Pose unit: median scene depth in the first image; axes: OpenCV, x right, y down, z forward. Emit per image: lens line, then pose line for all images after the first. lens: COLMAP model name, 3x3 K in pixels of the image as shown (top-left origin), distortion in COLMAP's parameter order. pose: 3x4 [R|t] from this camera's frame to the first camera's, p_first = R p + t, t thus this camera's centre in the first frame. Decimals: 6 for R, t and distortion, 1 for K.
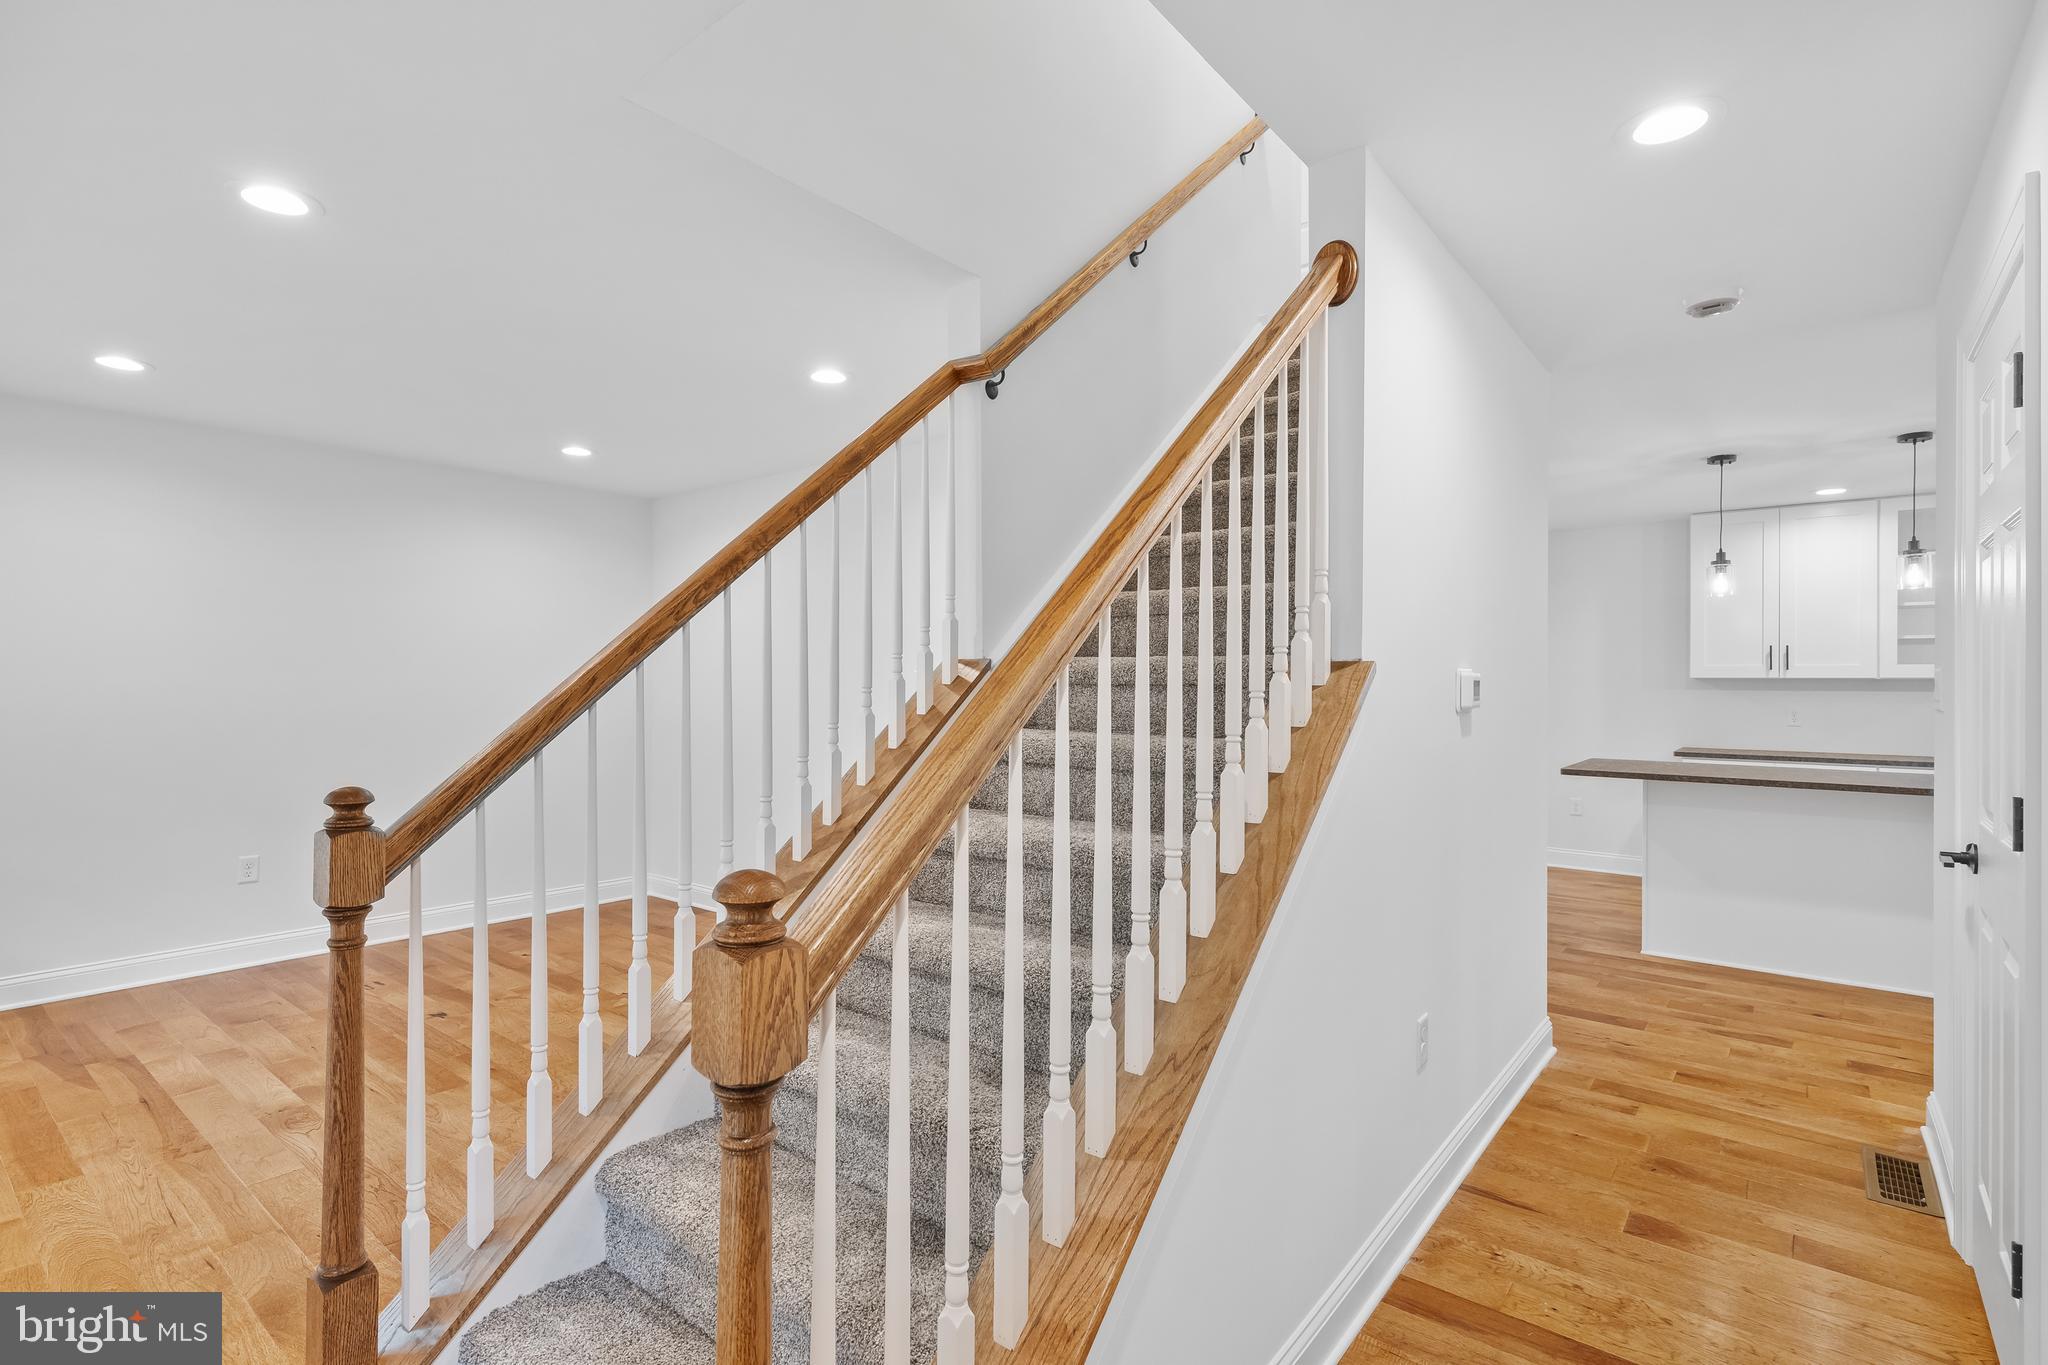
lens RADIAL K [[975.7, 0, 1024.0], [0, 975.7, 682.5], [0, 0, 1]] dist [0.001469, 0.000696]
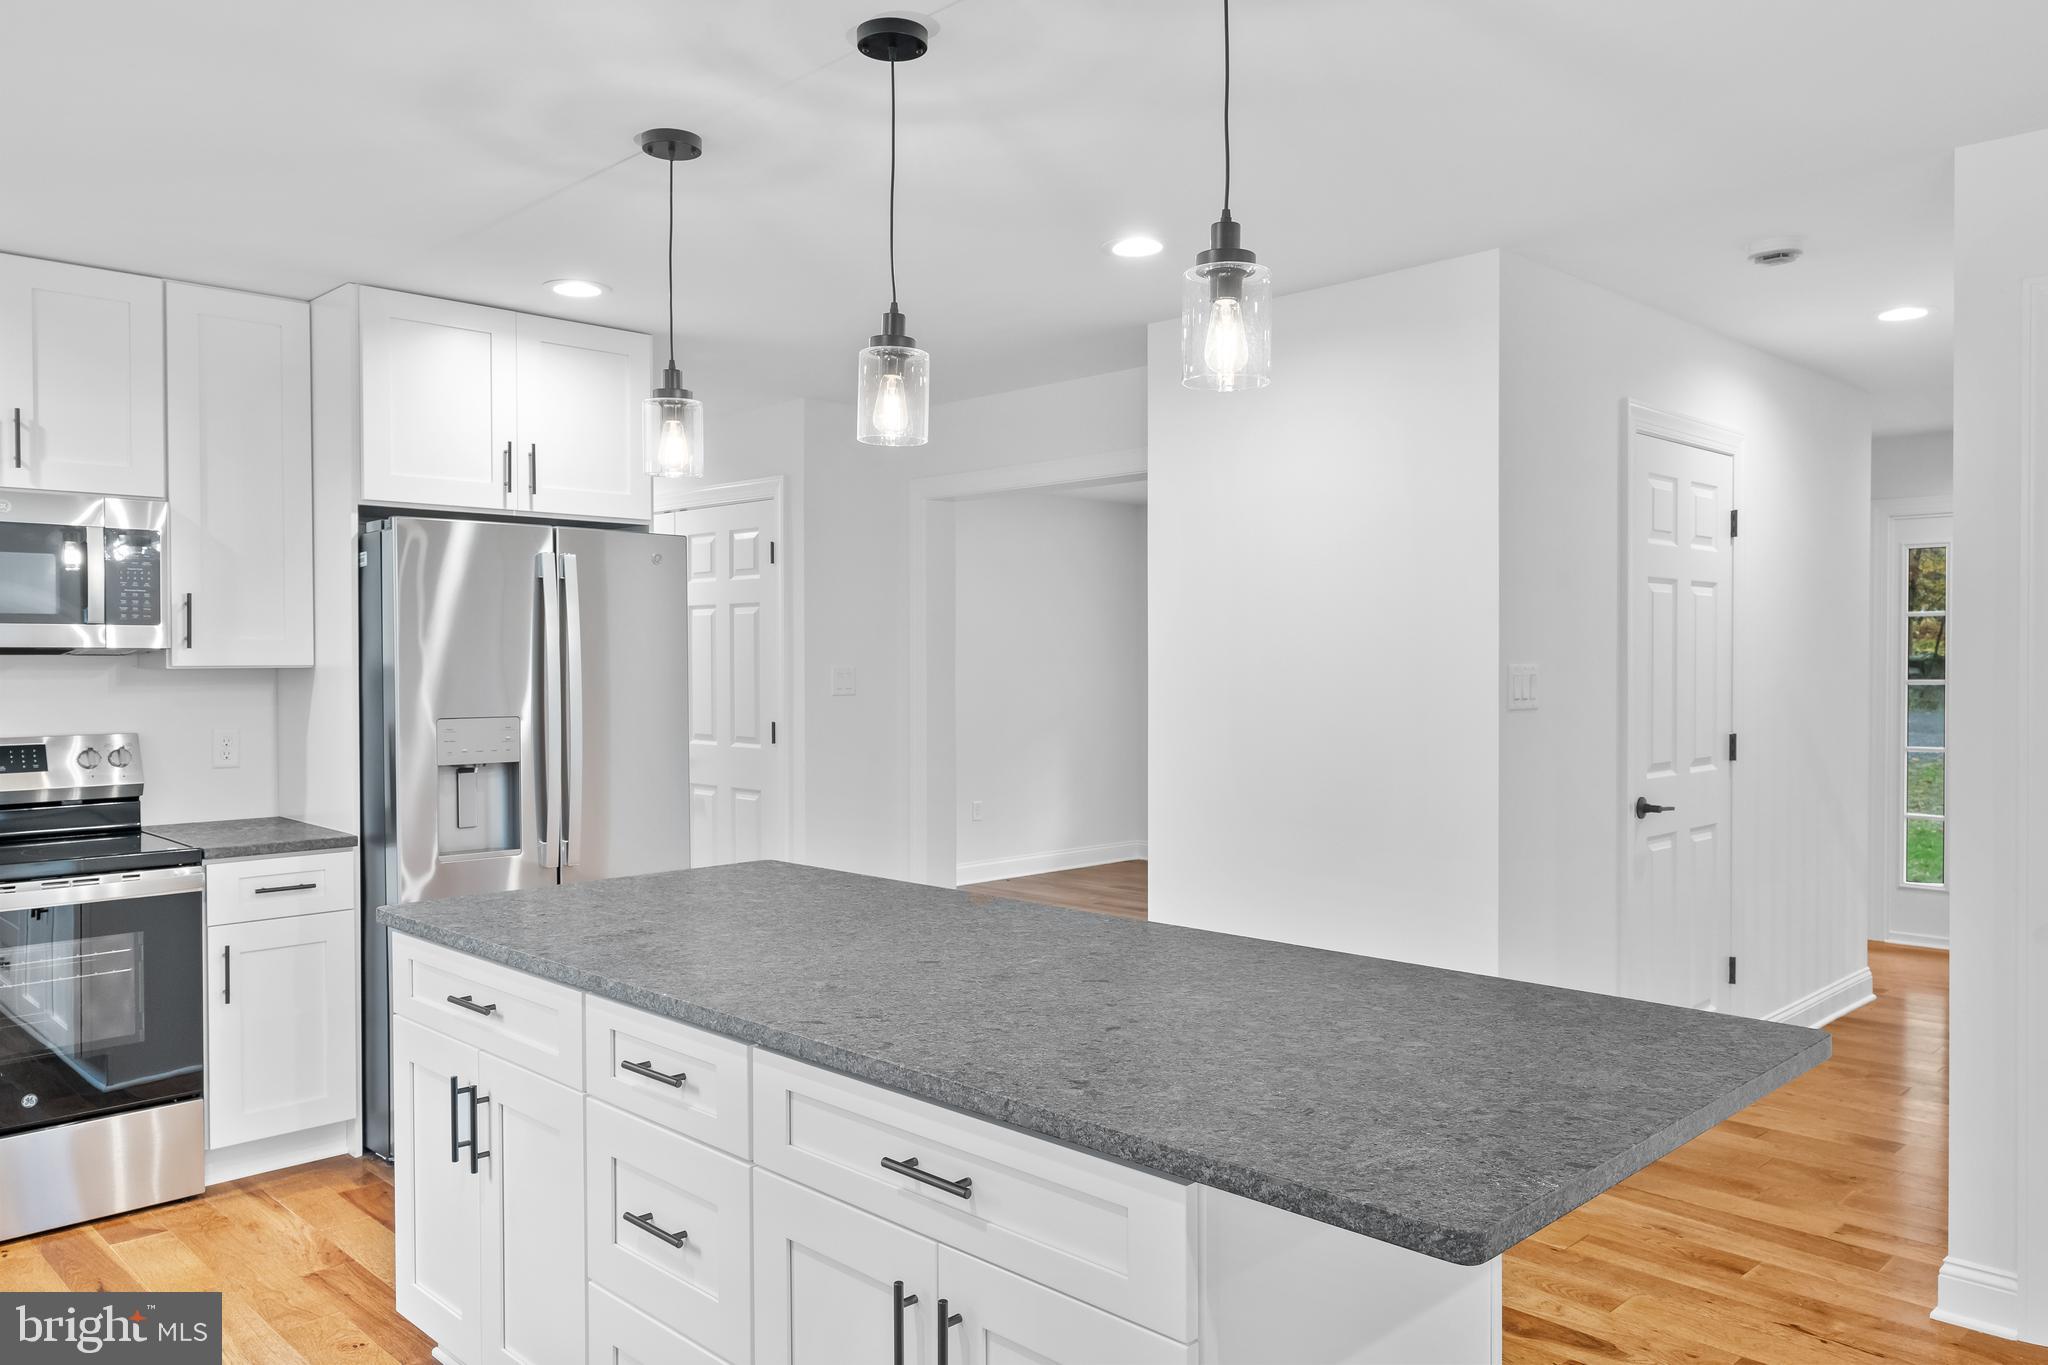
lens RADIAL K [[1489.9, 0, 1024.0], [0, 1489.9, 682.5], [0, 0, 1]] dist [-0.001908, -0.001402]
pose [[-0.993498, -0.003209, 0.113806, 1.103558], [-0.001606, 0.999898, 0.014177, -0.014809], [-0.113840, 0.013902, -0.993402, 2.178869]]
